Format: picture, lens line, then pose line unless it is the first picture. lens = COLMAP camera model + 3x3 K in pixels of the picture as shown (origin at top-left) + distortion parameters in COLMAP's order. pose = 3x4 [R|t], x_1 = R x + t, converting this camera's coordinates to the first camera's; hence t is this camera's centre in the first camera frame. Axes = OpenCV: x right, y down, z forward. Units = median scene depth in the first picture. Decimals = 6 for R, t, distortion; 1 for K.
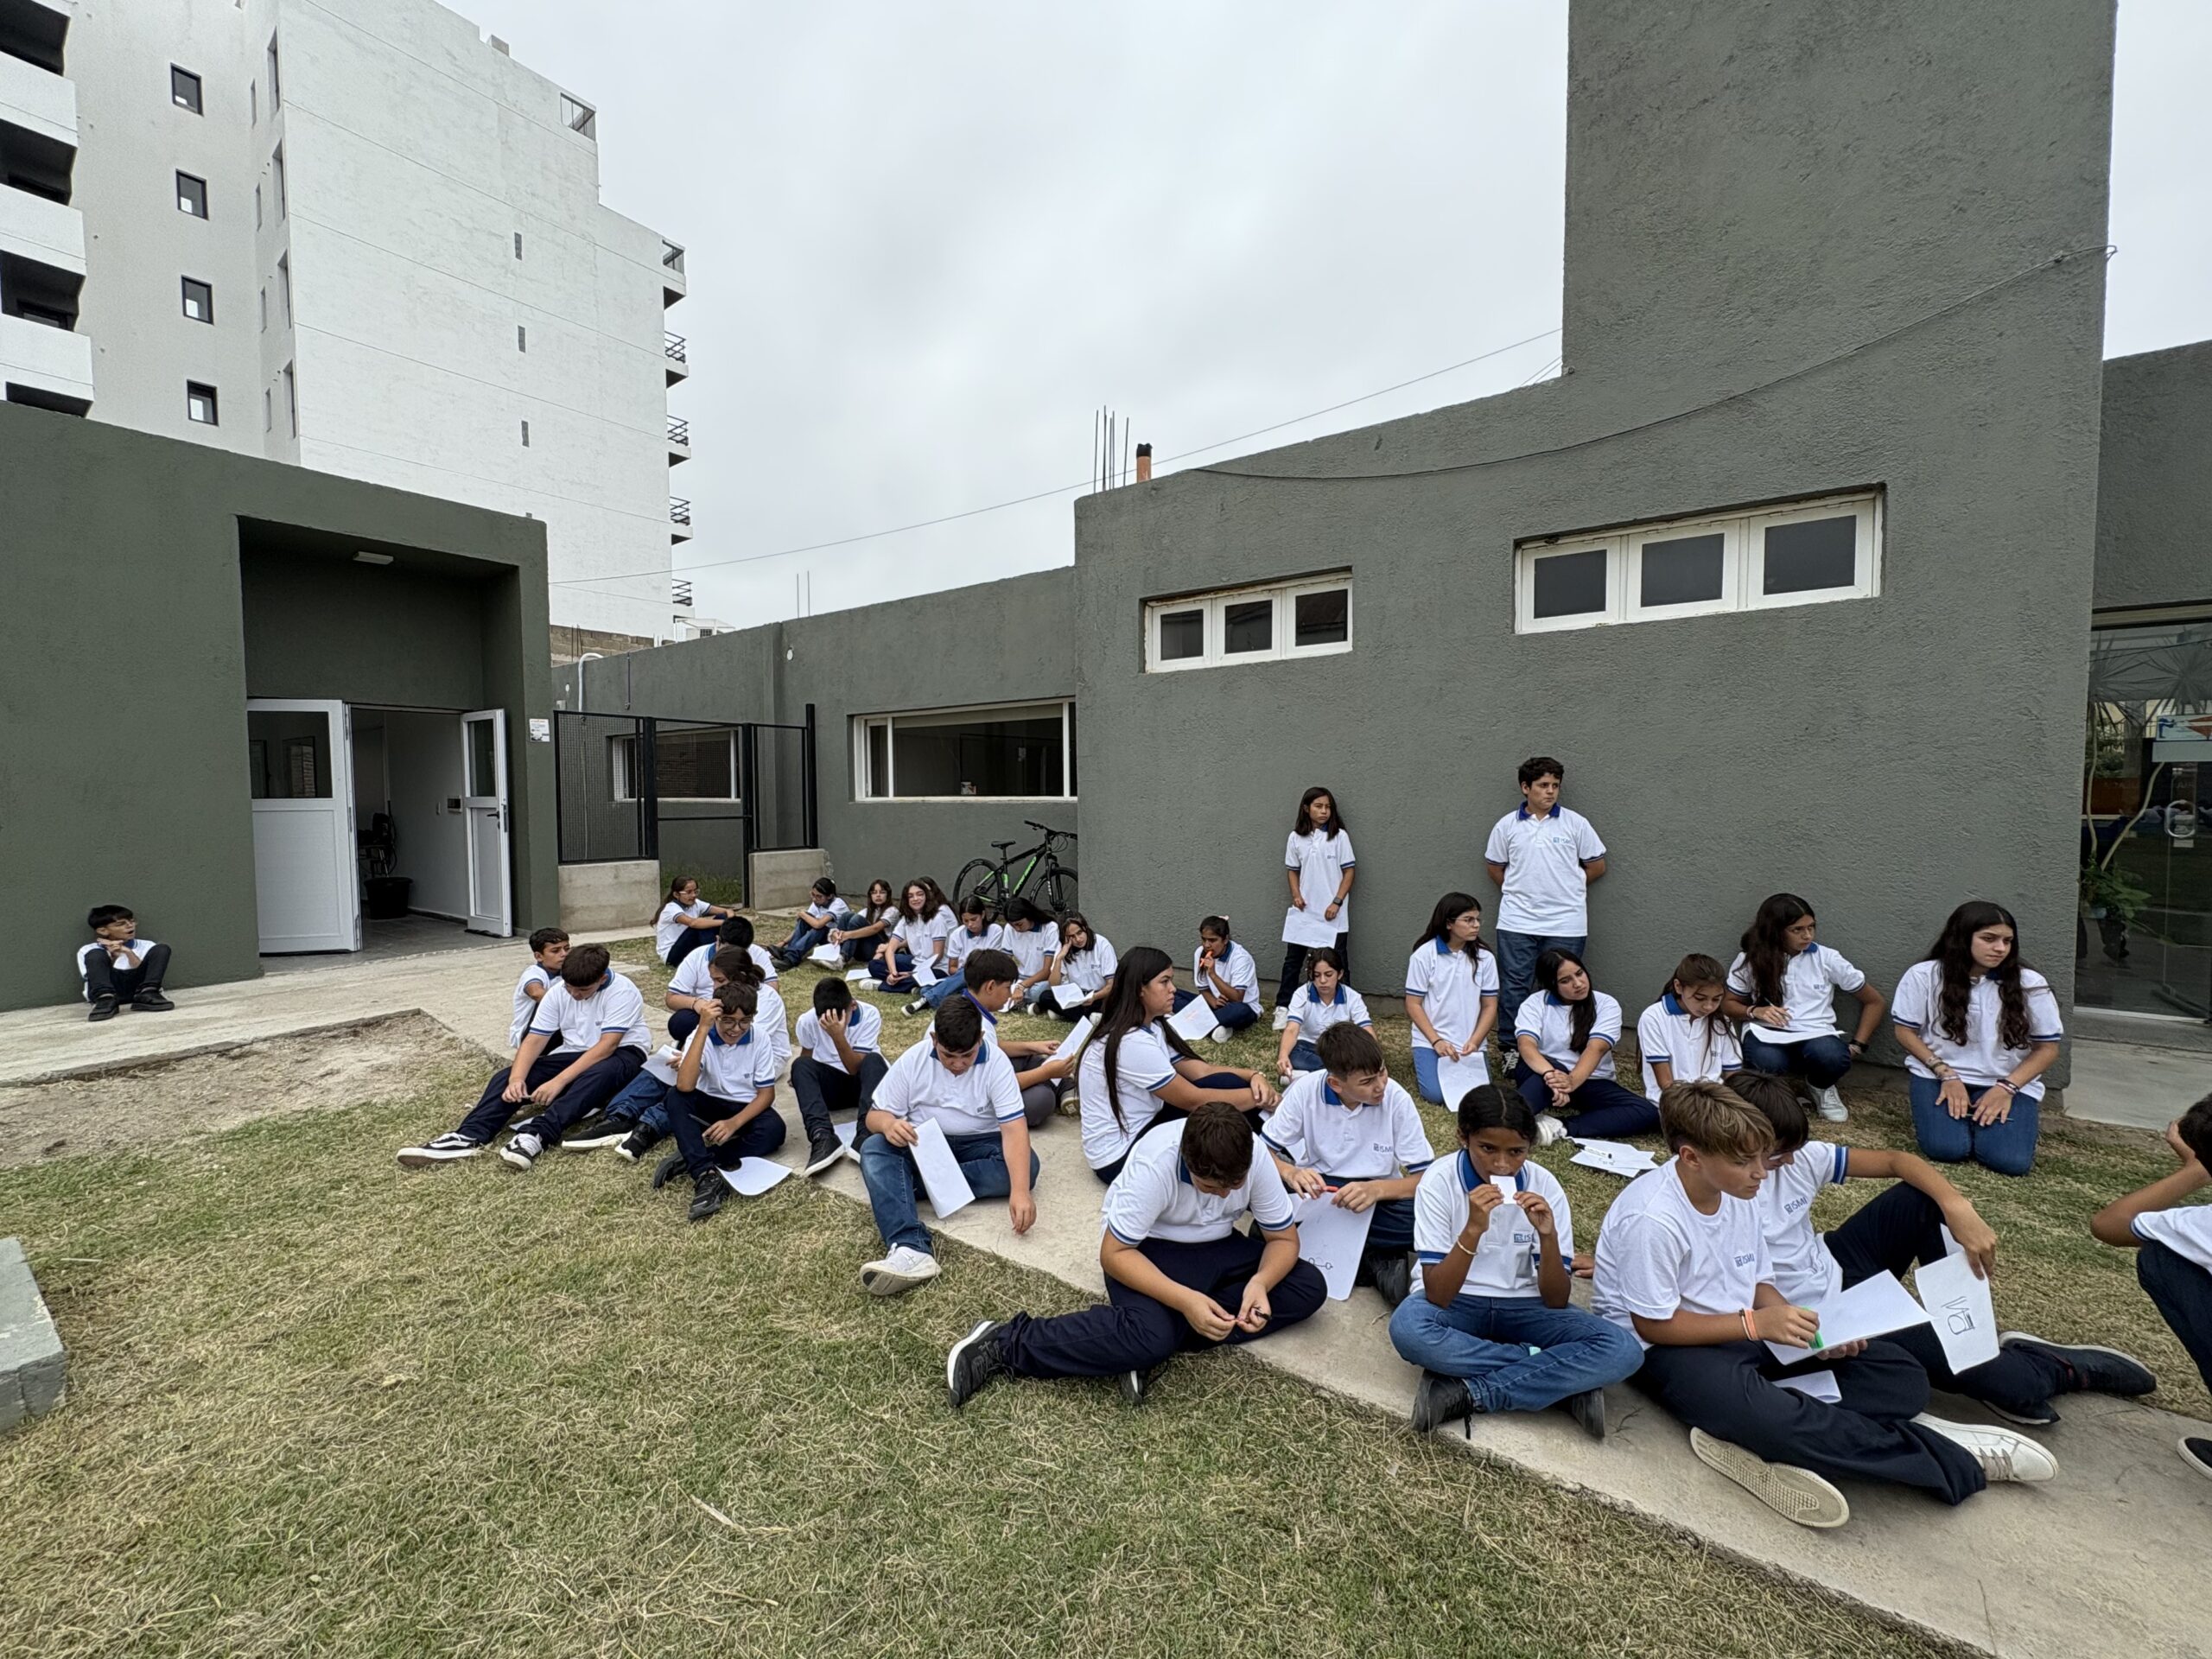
lens RADIAL K [[886.3, 0, 1110.2], [0, 886.3, 832.4], [0, 0, 1]] dist [-0.003187, 0.000007]
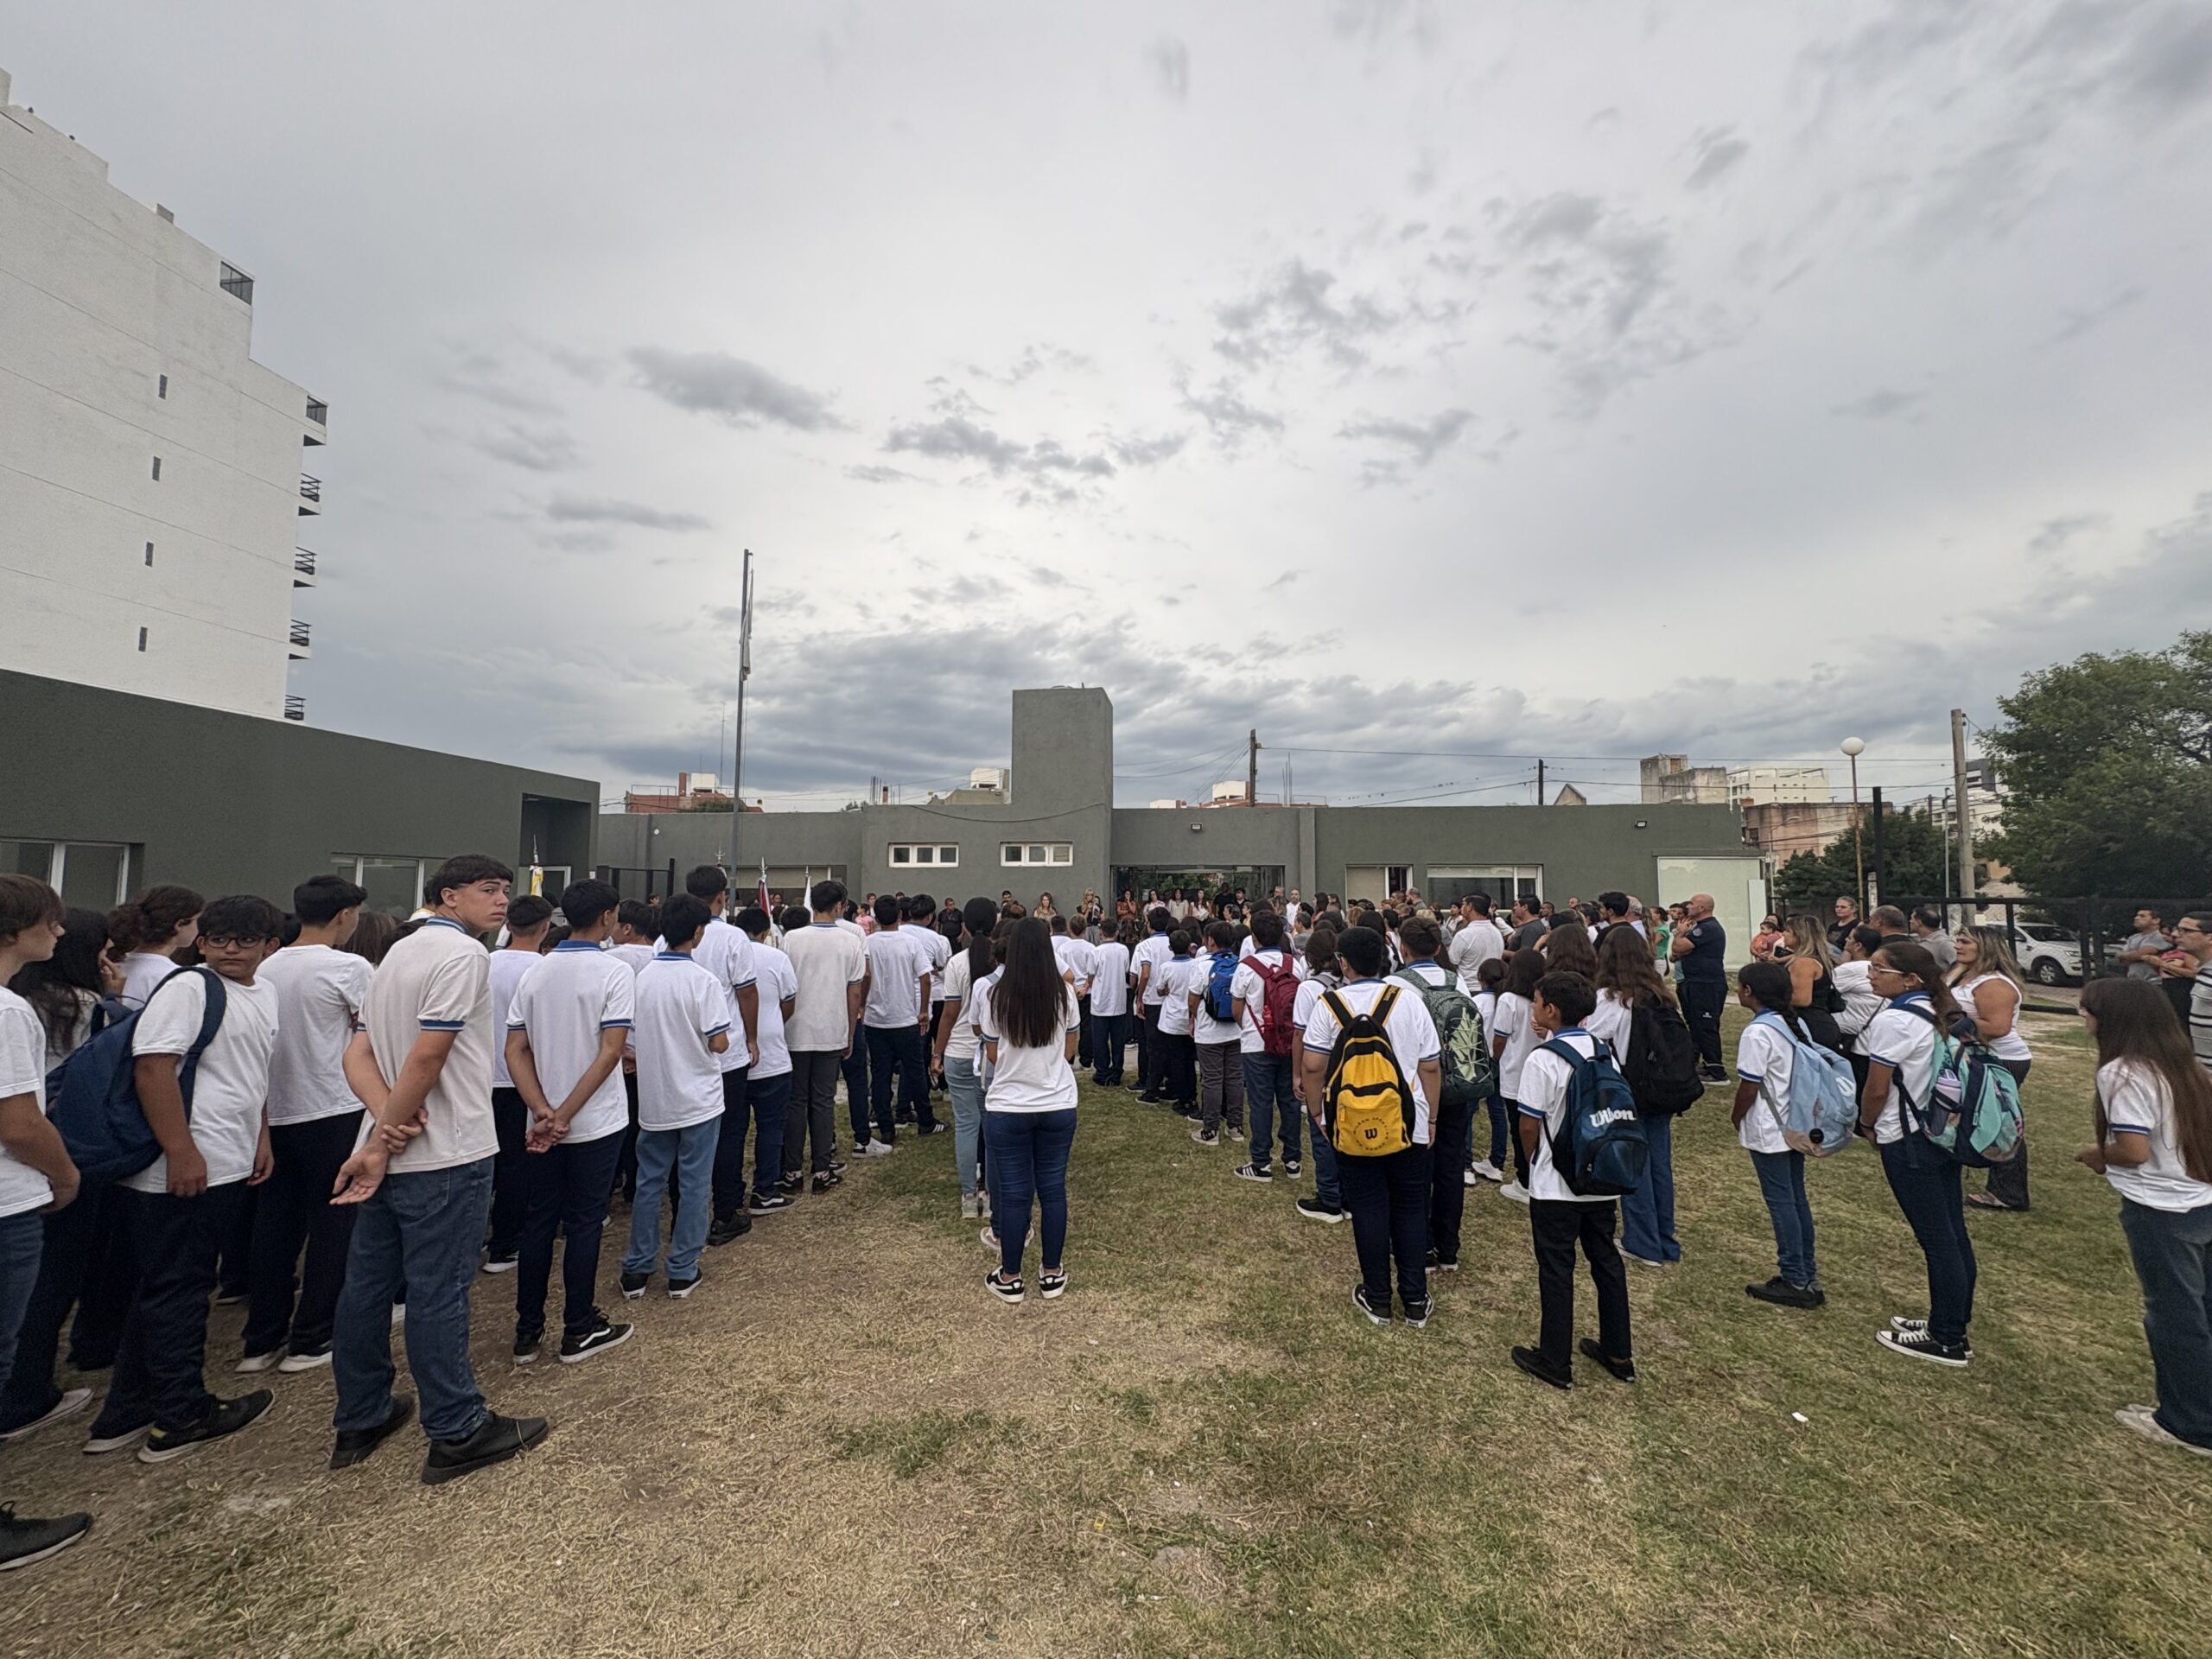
lens RADIAL K [[886.3, 0, 1099.4], [0, 886.3, 834.4], [0, 0, 1]] dist [-0.003187, 0.000007]
pose [[0.874707, 0.042908, 0.482749, -0.447835], [0.013927, 0.993436, -0.113535, 0.035270], [-0.484452, 0.106033, 0.868368, -1.114079]]
